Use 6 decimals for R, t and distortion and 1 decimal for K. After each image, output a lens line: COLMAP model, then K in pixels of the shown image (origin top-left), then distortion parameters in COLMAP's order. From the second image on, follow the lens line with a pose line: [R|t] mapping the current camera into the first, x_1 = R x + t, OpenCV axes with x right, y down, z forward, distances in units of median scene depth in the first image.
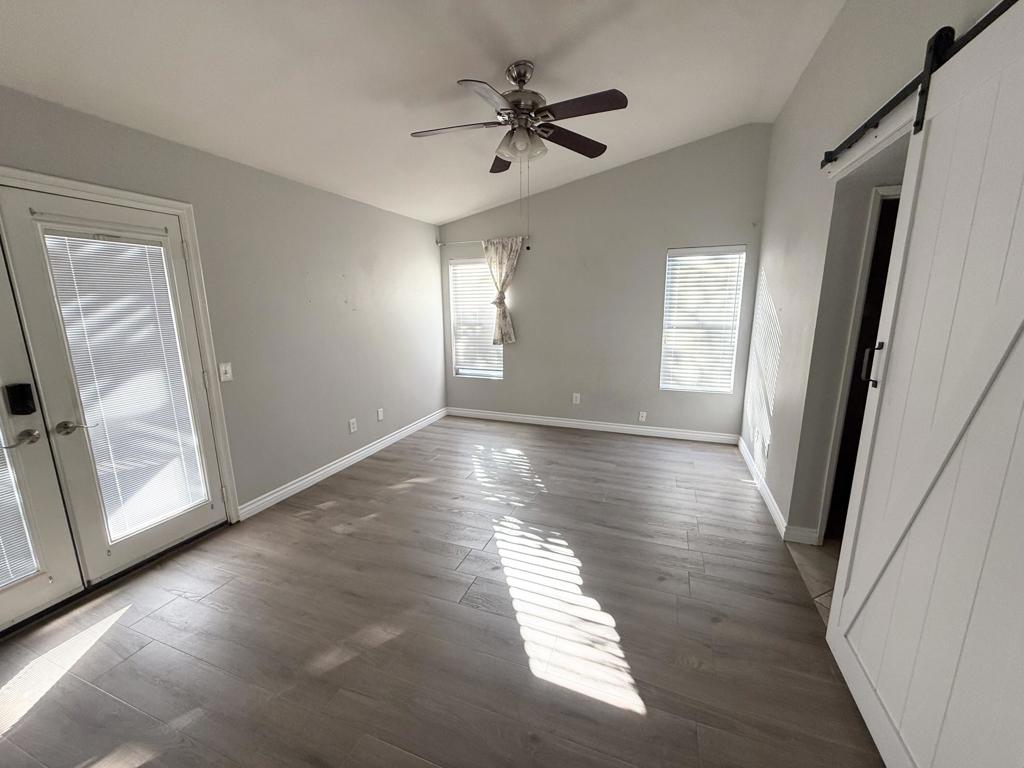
lens RADIAL K [[405.6, 0, 512.2], [0, 405.6, 384.7], [0, 0, 1]] dist [-0.001764, 0.000015]
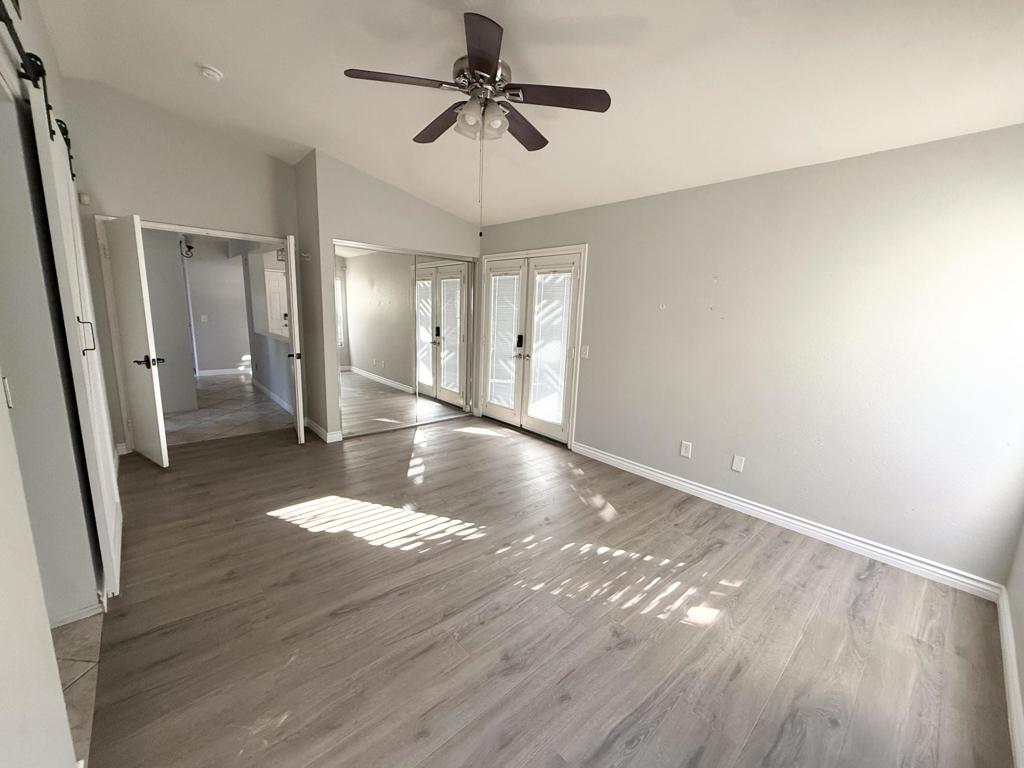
lens RADIAL K [[405.6, 0, 508.7], [0, 405.6, 382.8], [0, 0, 1]] dist [-0.001764, 0.000015]
pose [[-0.459276, 0.151377, -0.875300, 0.822901], [-0.211788, 0.938296, 0.273398, -0.299206], [0.862677, 0.310943, -0.398877, 1.525411]]
